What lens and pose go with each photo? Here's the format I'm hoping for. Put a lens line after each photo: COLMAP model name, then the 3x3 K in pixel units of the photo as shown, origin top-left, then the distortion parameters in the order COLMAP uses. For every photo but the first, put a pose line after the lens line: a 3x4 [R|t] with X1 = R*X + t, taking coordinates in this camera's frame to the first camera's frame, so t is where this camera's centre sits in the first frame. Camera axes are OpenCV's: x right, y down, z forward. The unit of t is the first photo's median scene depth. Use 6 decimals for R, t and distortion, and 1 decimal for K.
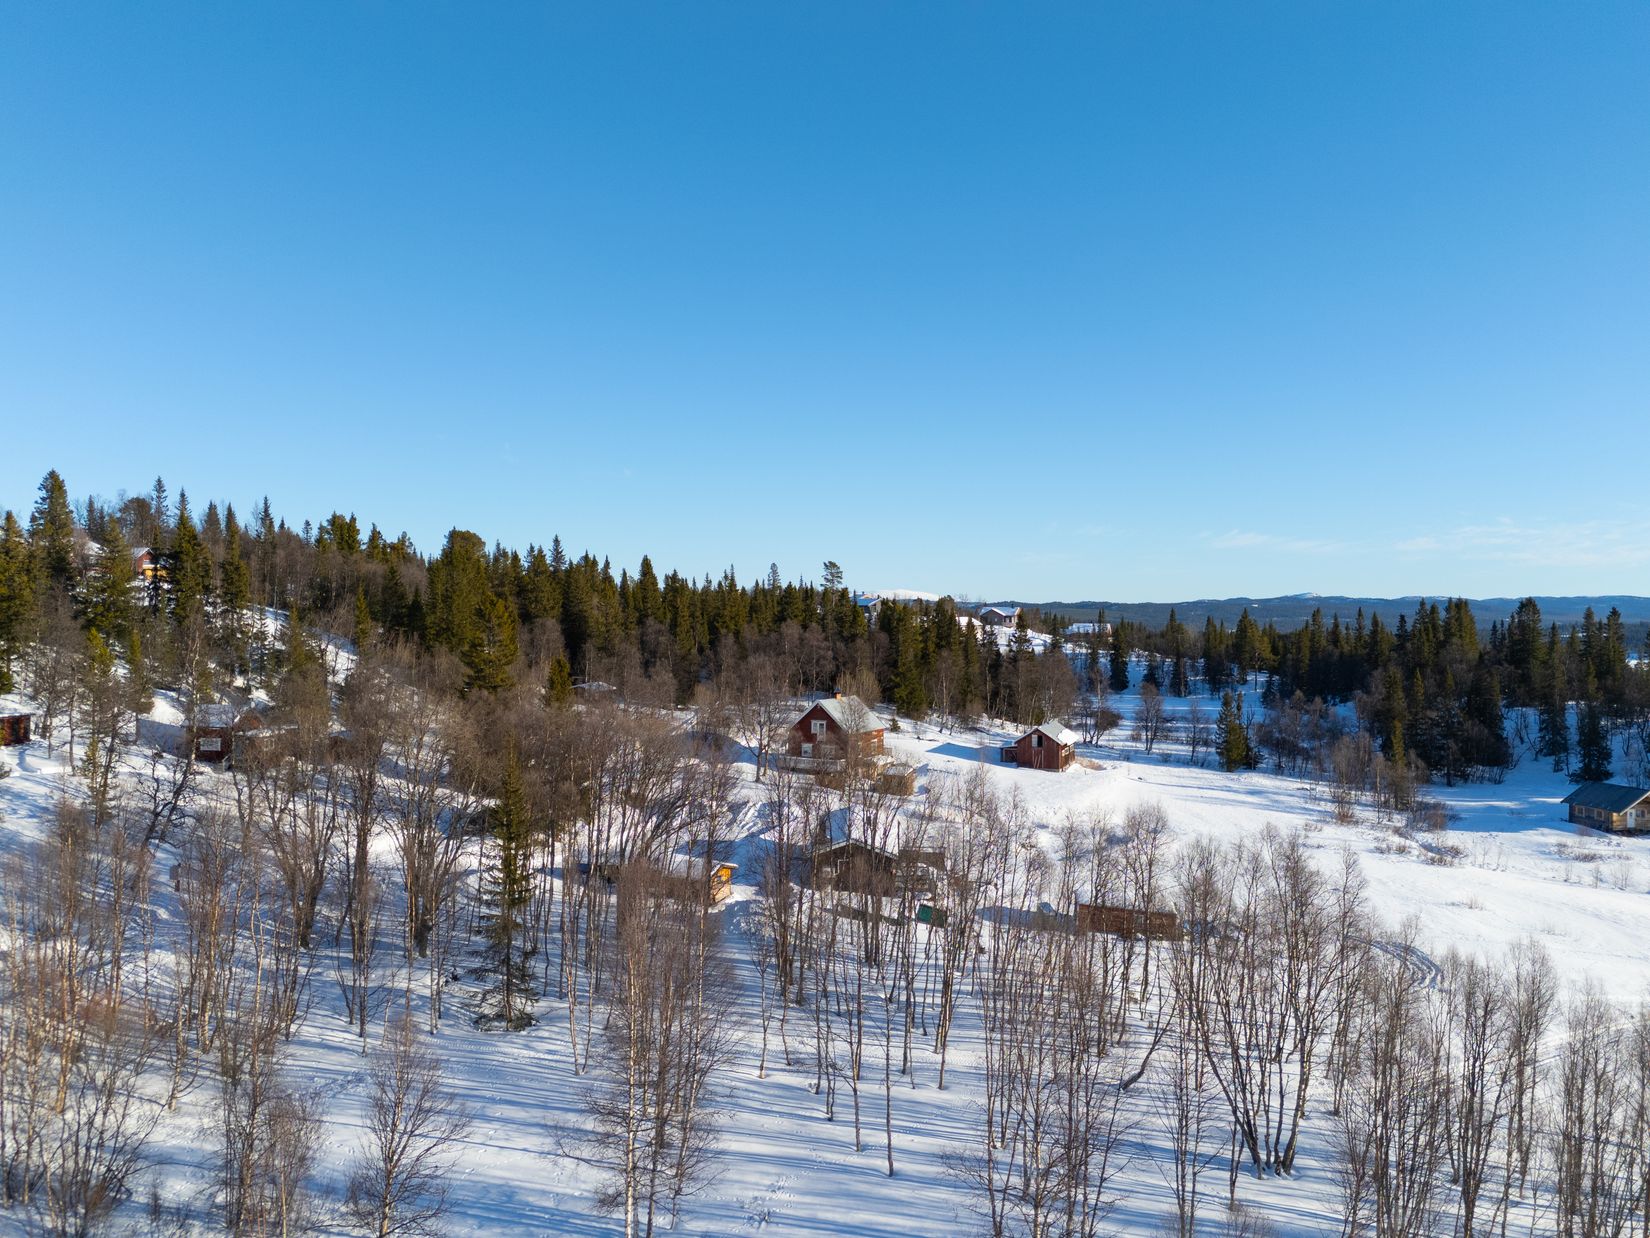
lens RADIAL K [[1206.8, 0, 828.4], [0, 1206.8, 618.6], [0, 0, 1]] dist [0.083179, -0.085159]
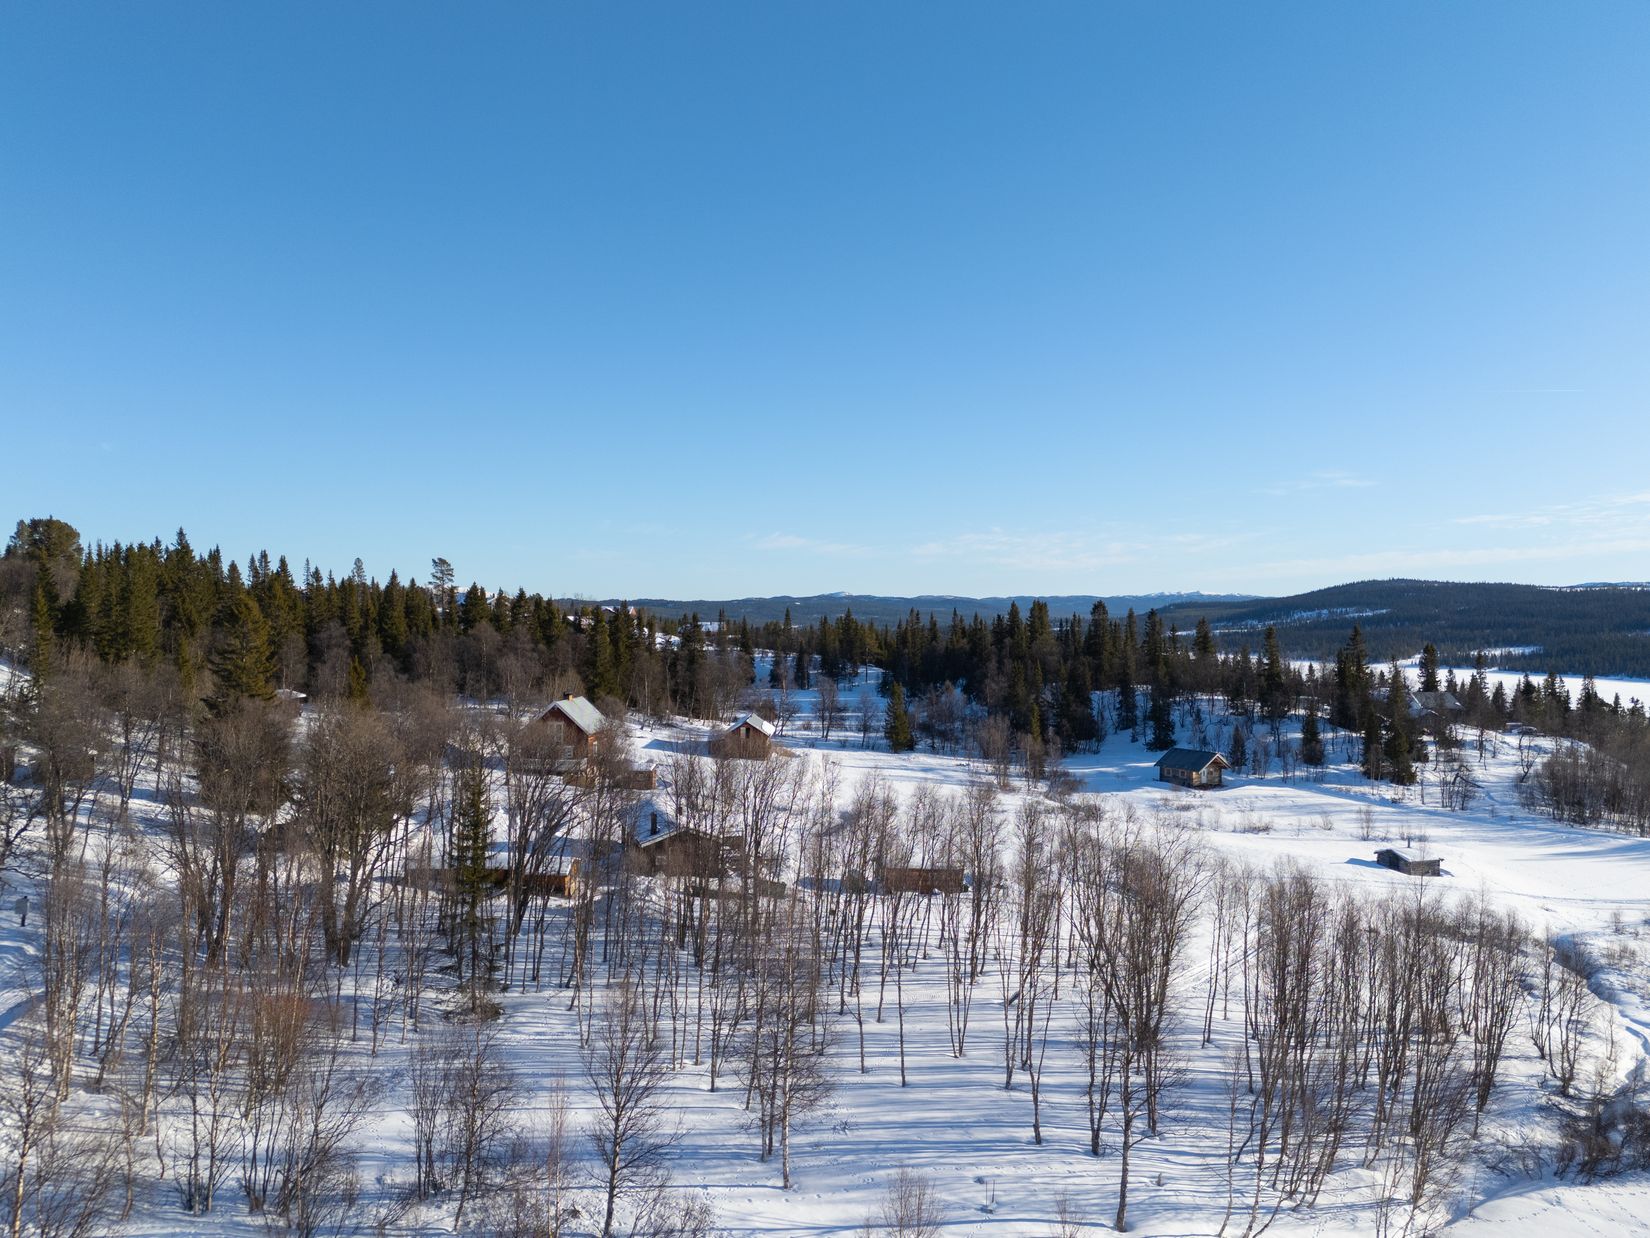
lens RADIAL K [[1206.8, 0, 820.7], [0, 1206.8, 610.0], [0, 0, 1]] dist [0.083179, -0.085159]
pose [[0.935434, -0.000484, 0.353500, -0.136719], [0.002111, 0.999989, -0.004216, -0.003879], [-0.353494, 0.004690, 0.935425, -0.032058]]
